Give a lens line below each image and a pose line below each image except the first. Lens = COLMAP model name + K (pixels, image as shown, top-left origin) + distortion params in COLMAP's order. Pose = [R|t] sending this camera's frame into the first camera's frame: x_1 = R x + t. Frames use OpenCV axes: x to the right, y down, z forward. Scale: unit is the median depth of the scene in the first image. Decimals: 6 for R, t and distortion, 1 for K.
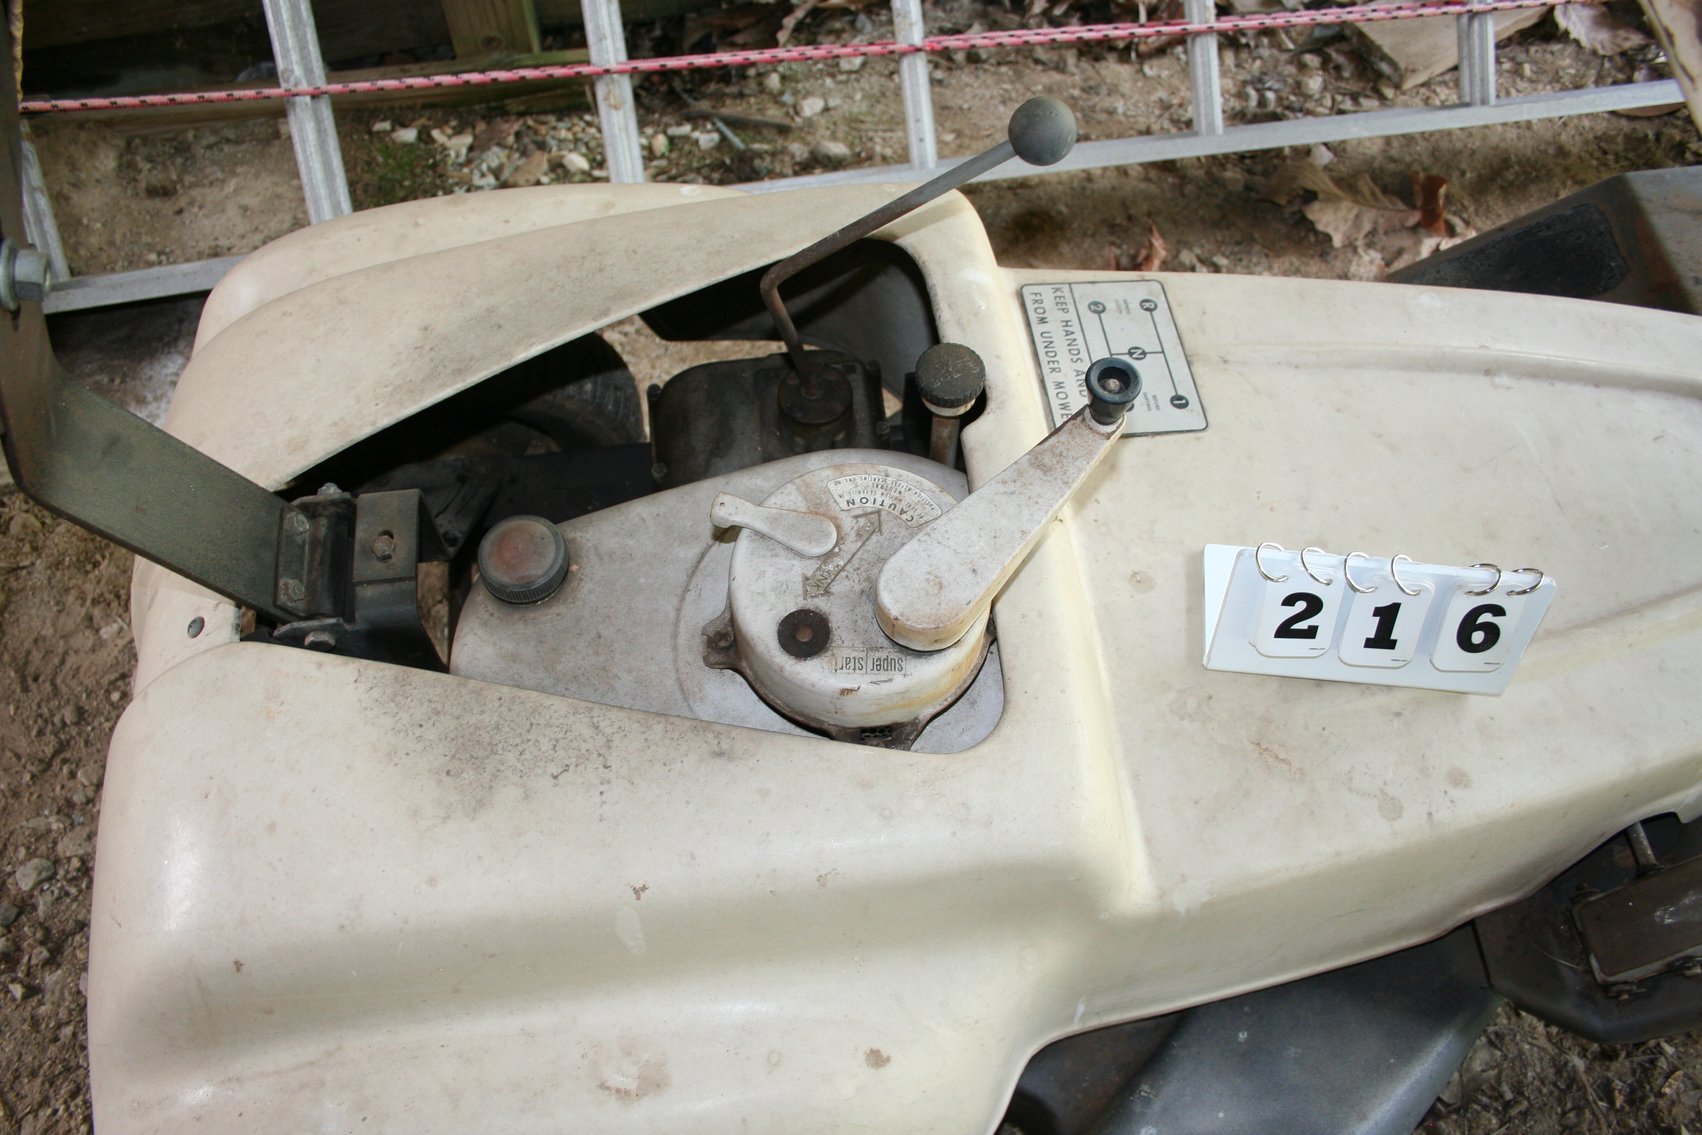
lens RADIAL K [[1412.8, 0, 839.9], [0, 1412.8, 572.3], [0, 0, 1]] dist [-0.142752, 0.110797]
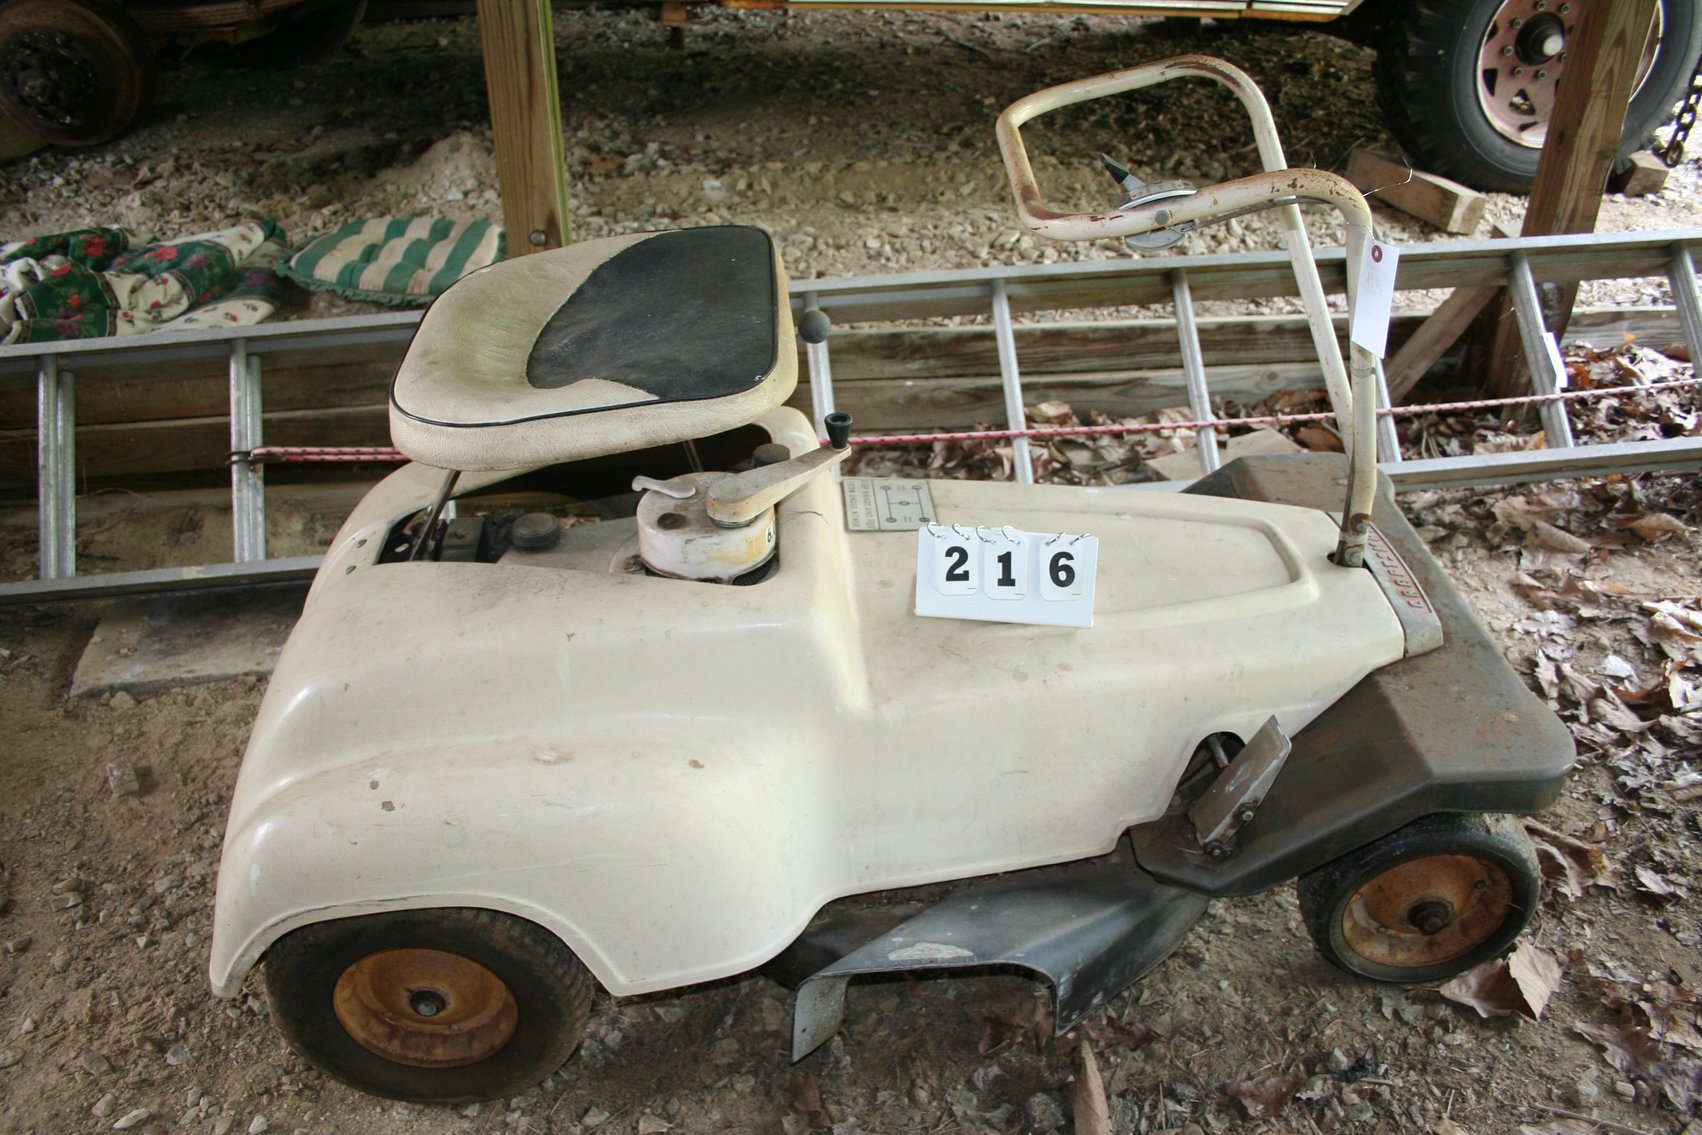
lens RADIAL K [[1412.8, 0, 839.9], [0, 1412.8, 572.3], [0, 0, 1]] dist [-0.142752, 0.110797]
pose [[0.998582, 0.014702, -0.051168, 0.210365], [-0.037001, 0.882708, -0.468463, 0.689271], [0.038279, 0.469692, 0.882000, -0.460587]]
